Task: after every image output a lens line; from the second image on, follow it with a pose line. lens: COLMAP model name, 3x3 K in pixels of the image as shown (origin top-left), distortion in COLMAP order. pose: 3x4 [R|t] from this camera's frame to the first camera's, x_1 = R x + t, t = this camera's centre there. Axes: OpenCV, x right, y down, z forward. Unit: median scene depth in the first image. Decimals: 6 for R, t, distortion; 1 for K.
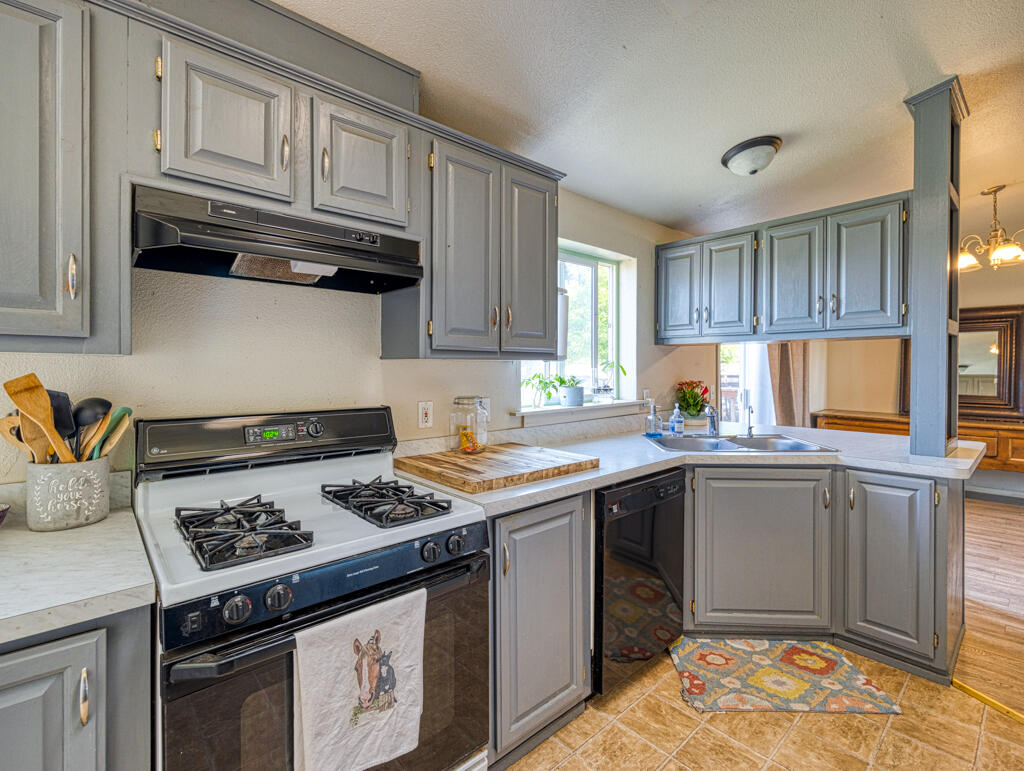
lens RADIAL K [[472.4, 0, 489.1], [0, 472.4, 372.9], [0, 0, 1]] dist [-0.000815, 0.000426]
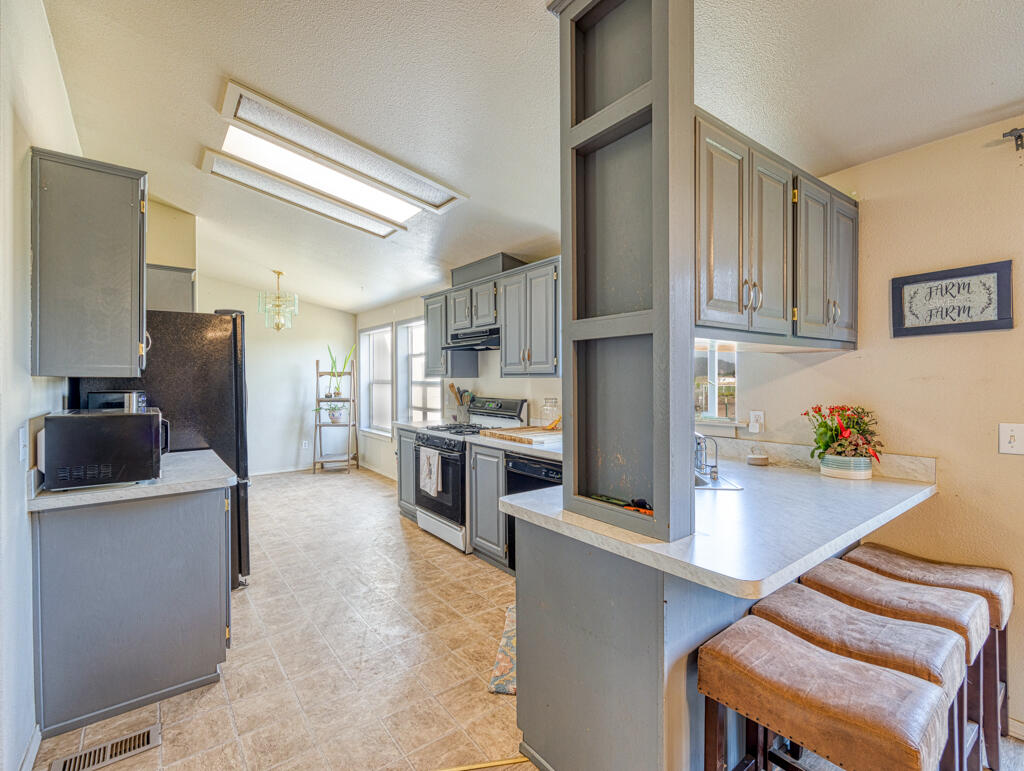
lens RADIAL K [[472.4, 0, 516.1], [0, 472.4, 381.9], [0, 0, 1]] dist [-0.000815, 0.000426]
pose [[-0.059176, 0.008745, -0.998209, 2.048300], [-0.008461, 0.999921, 0.009262, -0.030727], [0.998212, 0.008994, -0.059097, 1.156470]]
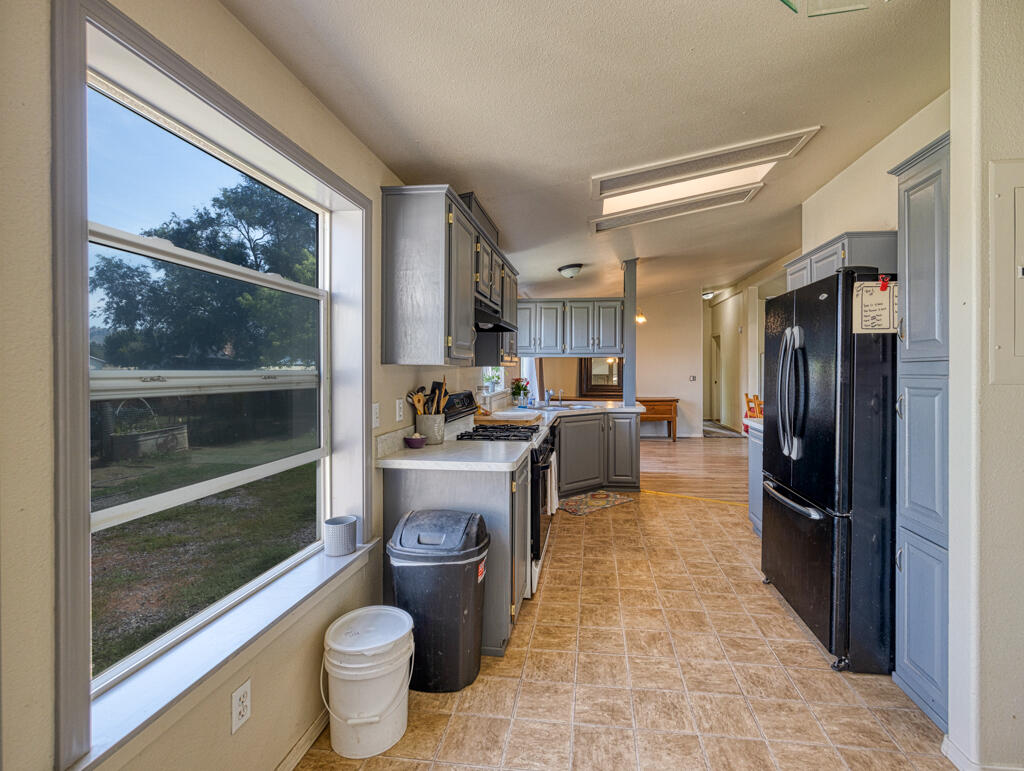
lens RADIAL K [[472.4, 0, 518.9], [0, 472.4, 378.7], [0, 0, 1]] dist [-0.000815, 0.000426]
pose [[0.760245, 0.000547, 0.649637, -1.034629], [0.001801, 0.999994, -0.002950, 0.034615], [-0.649634, 0.003413, 0.760239, -0.462904]]
